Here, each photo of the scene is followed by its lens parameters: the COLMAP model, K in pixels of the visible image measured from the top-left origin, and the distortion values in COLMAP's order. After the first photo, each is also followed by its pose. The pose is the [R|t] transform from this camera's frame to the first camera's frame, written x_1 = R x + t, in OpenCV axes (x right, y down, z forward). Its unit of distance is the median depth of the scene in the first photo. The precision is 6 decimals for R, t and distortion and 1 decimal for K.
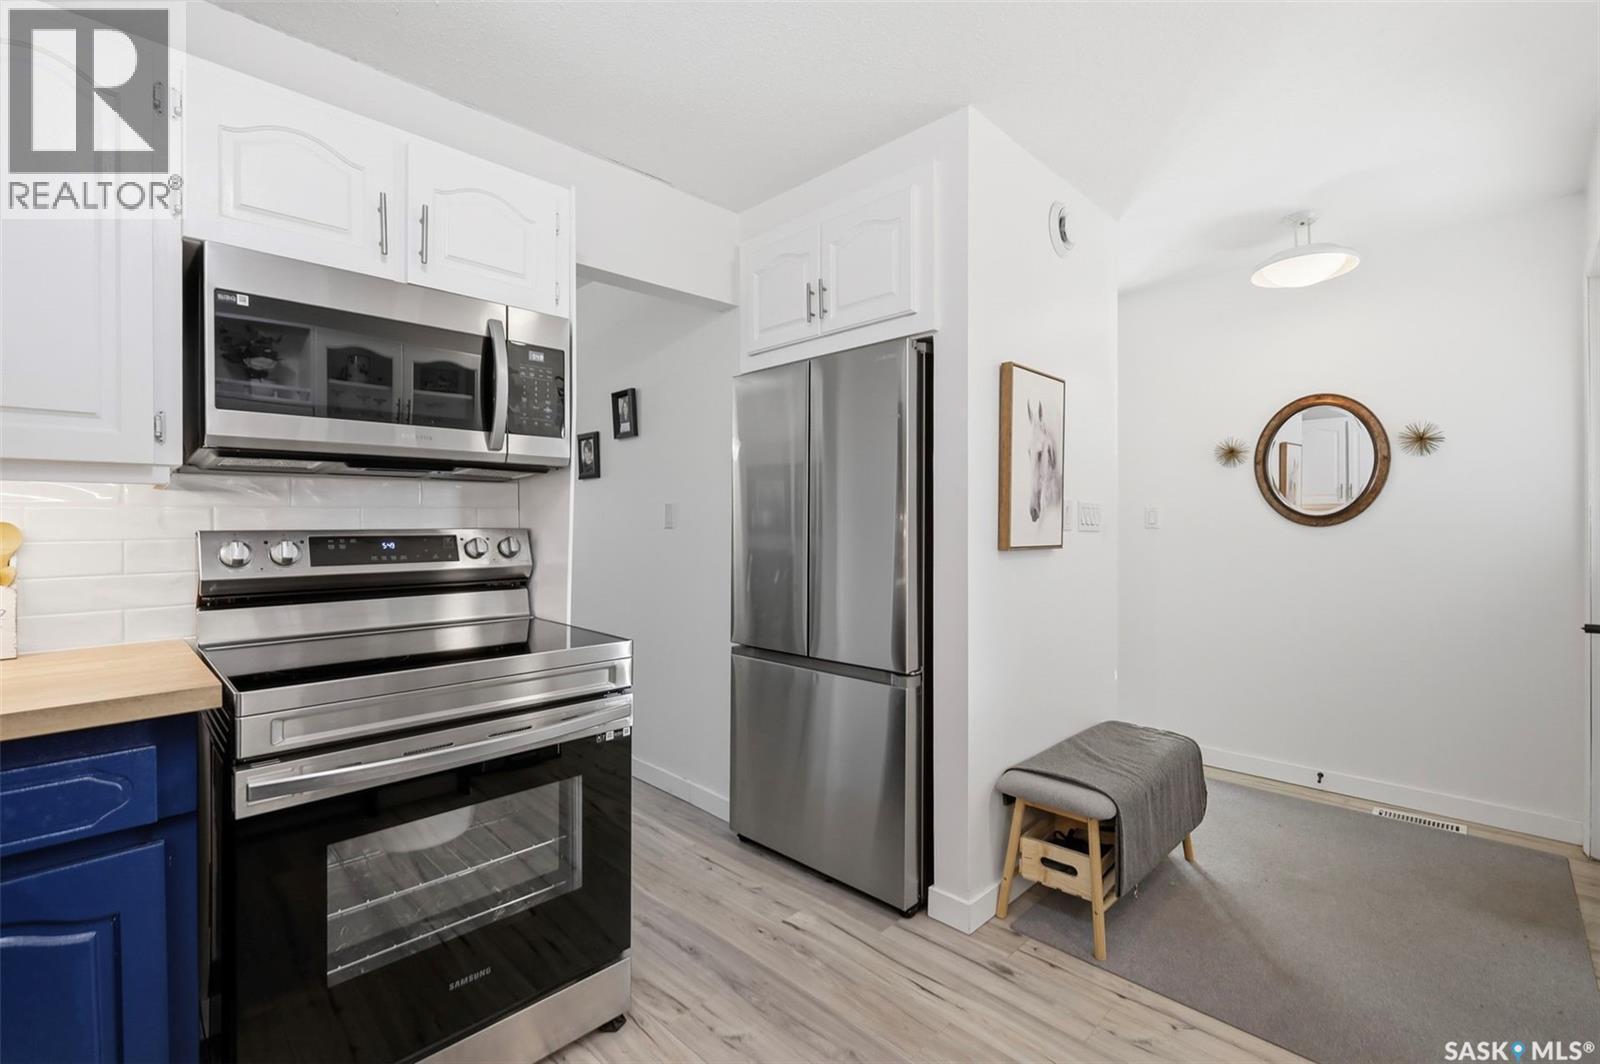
lens RADIAL K [[706.9, 0, 800.0], [0, 706.9, 532.0], [0, 0, 1]] dist [0.000560, -0.000220]
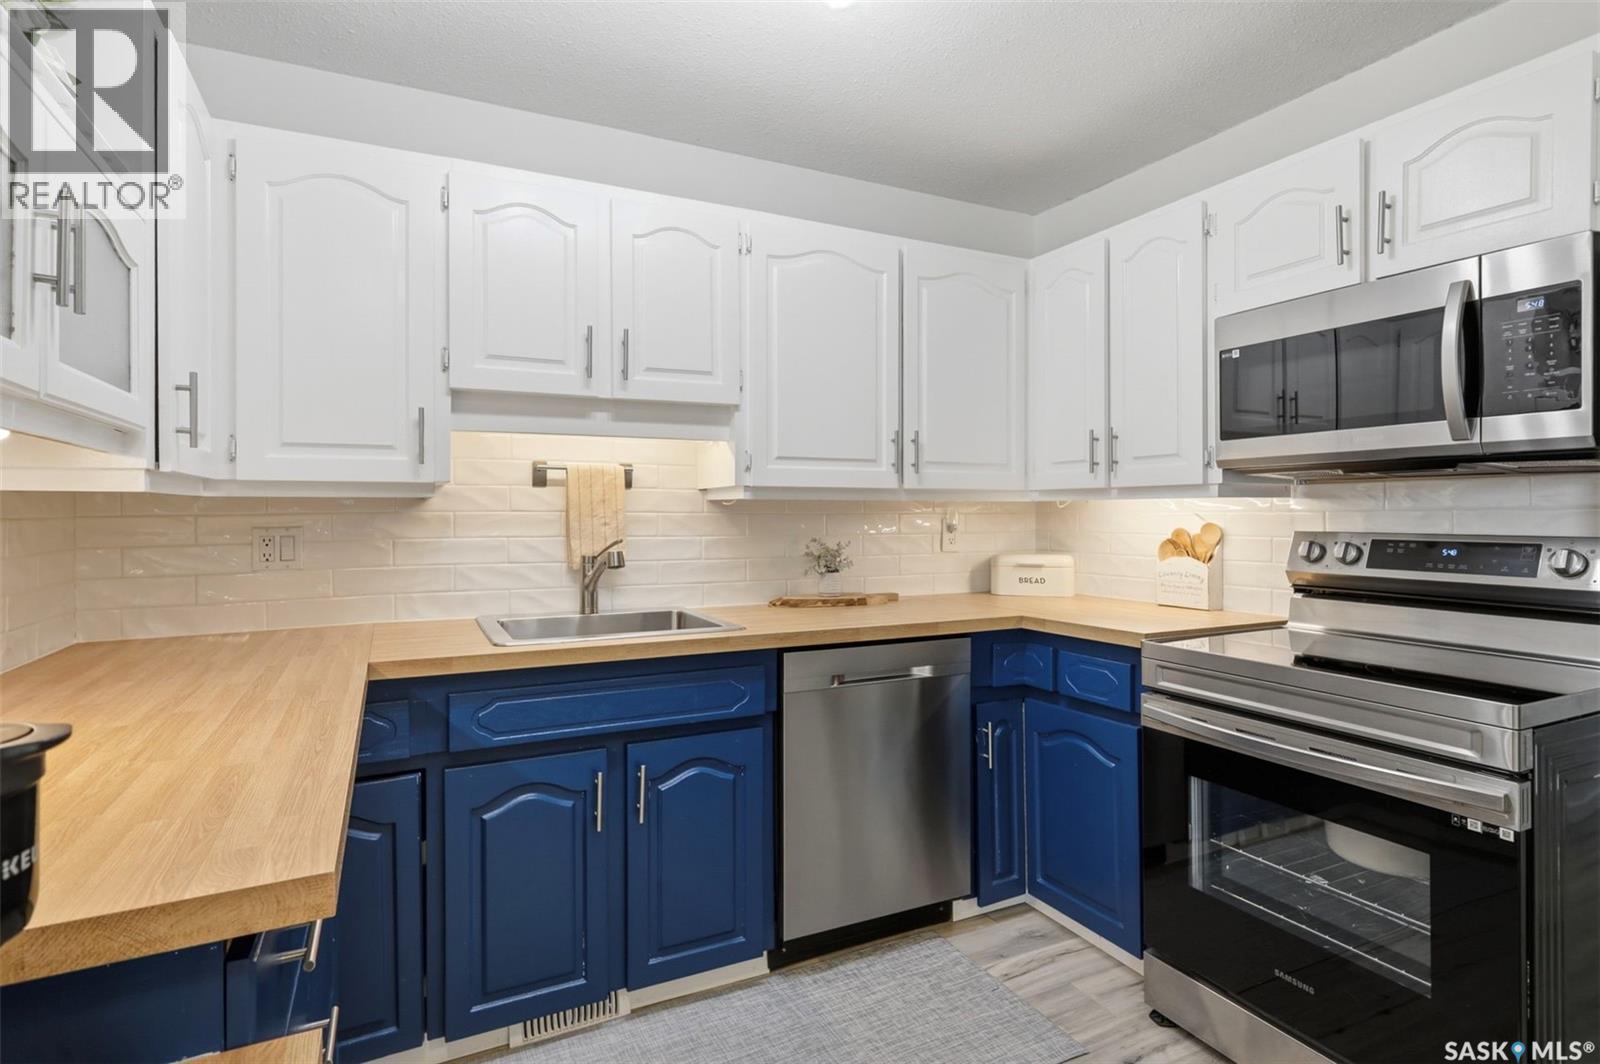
lens RADIAL K [[706.9, 0, 800.0], [0, 706.9, 532.0], [0, 0, 1]] dist [0.000560, -0.000220]
pose [[-0.263582, 0.018977, -0.964450, 0.540618], [-0.020334, 0.999475, 0.025223, -0.013748], [0.964423, 0.026260, -0.263058, 0.459427]]
